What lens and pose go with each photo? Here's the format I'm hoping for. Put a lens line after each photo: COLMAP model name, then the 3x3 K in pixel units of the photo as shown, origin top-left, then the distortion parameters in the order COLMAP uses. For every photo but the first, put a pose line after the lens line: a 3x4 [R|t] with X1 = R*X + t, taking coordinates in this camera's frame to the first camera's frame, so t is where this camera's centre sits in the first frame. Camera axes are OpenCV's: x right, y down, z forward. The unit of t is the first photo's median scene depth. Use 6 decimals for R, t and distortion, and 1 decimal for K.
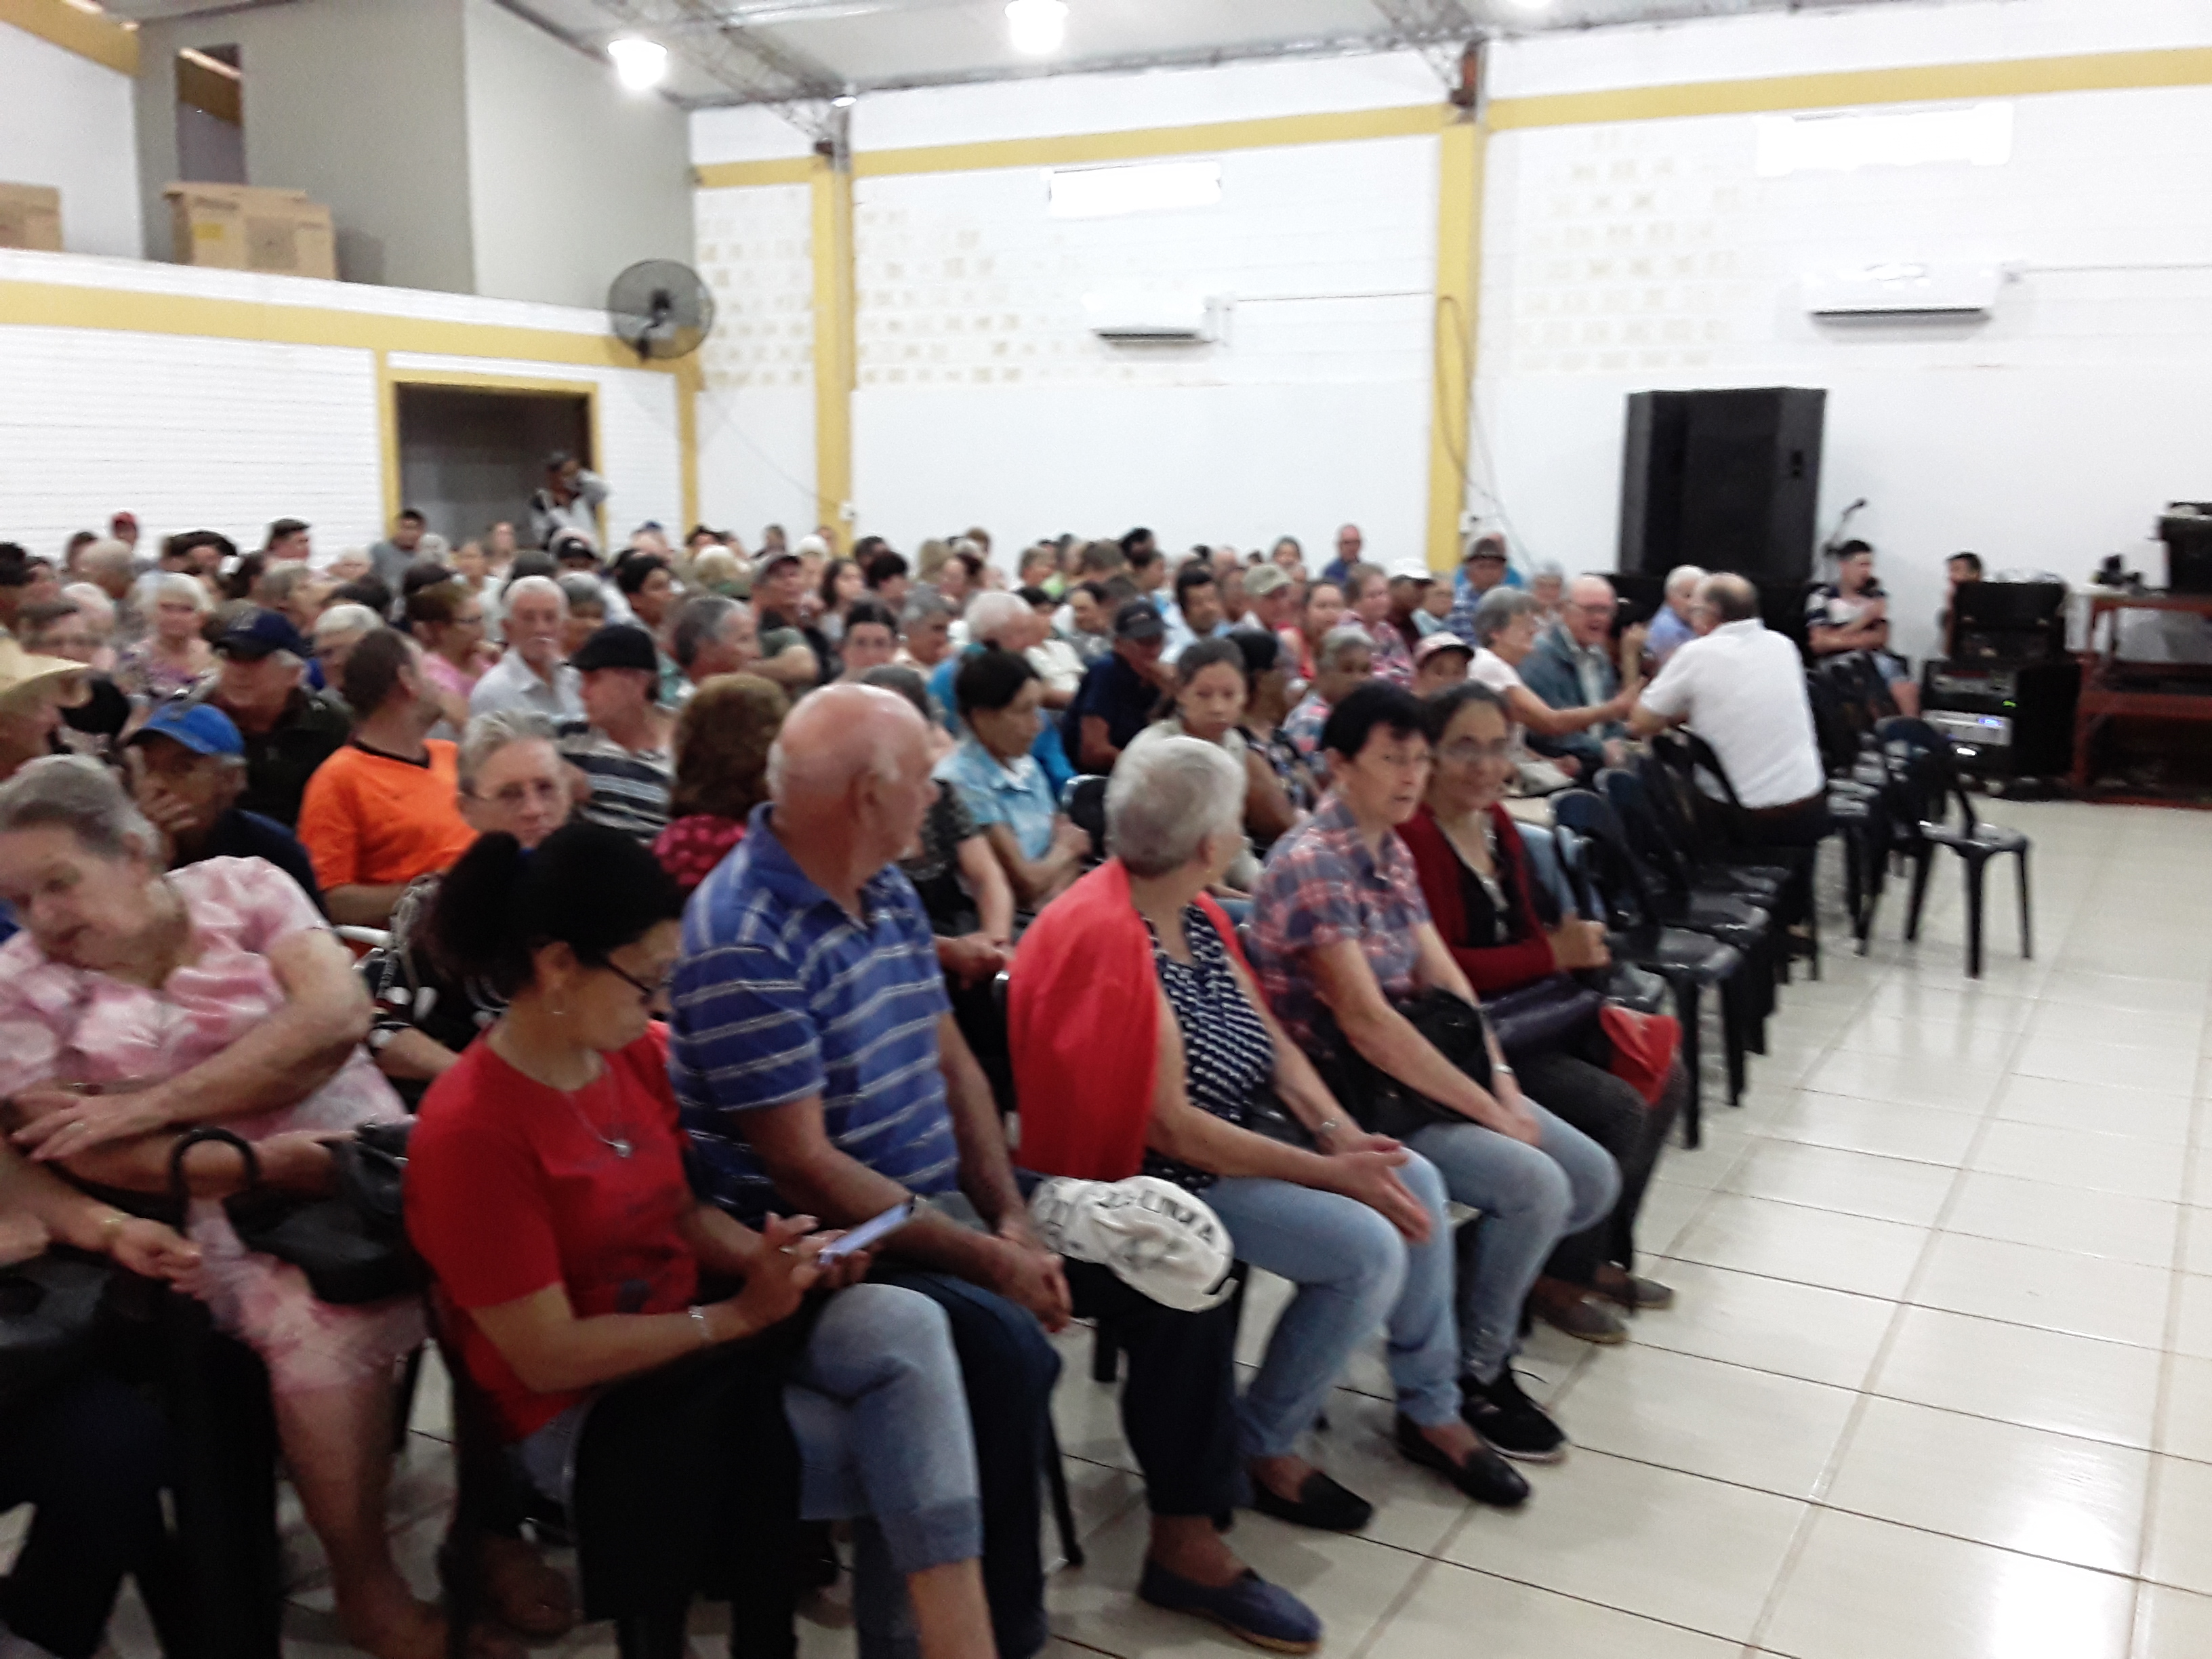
lens RADIAL K [[2005.2, 0, 1106.0], [0, 2005.2, 829.5], [0, 0, 1]] dist [0.107022, -0.231064]
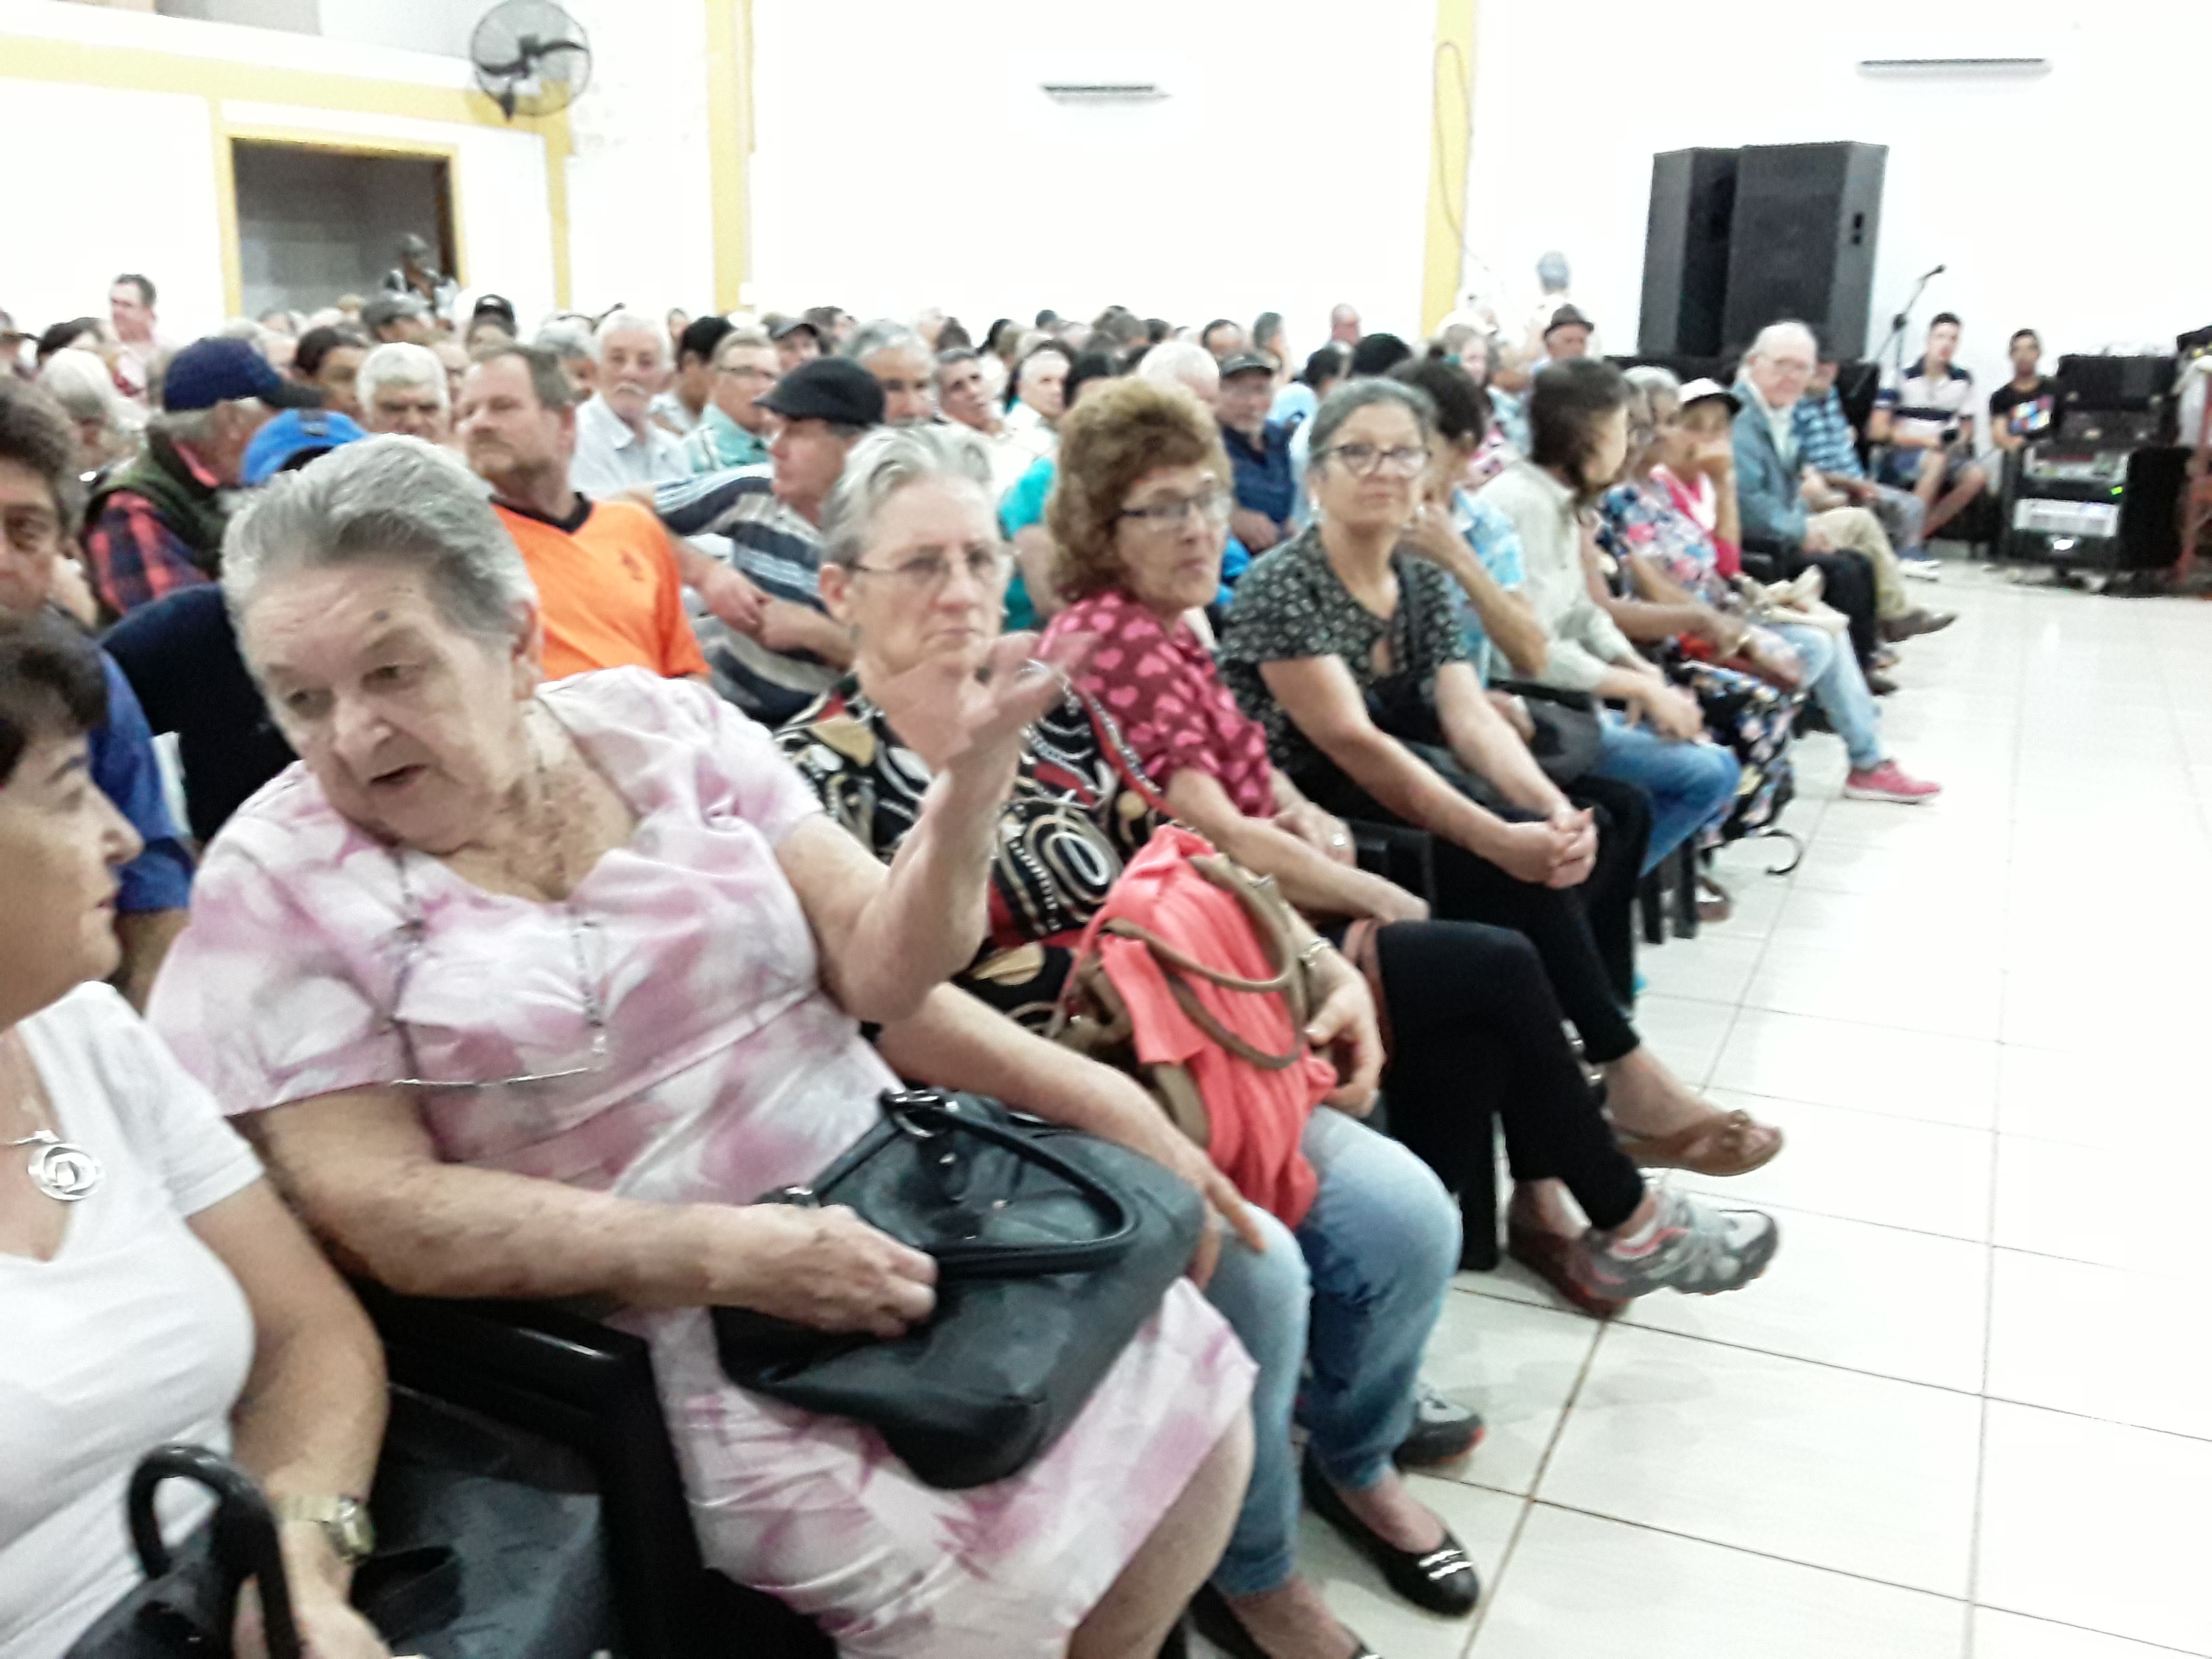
lens RADIAL K [[2064.4, 0, 1103.7], [0, 2064.4, 792.2], [0, 0, 1]] dist [0.000220, 0.000122]
pose [[0.996178, -0.018939, 0.085273, -0.073075], [0.013157, 0.997608, 0.067867, 0.003472], [-0.086354, -0.066486, 0.994044, 0.091051]]
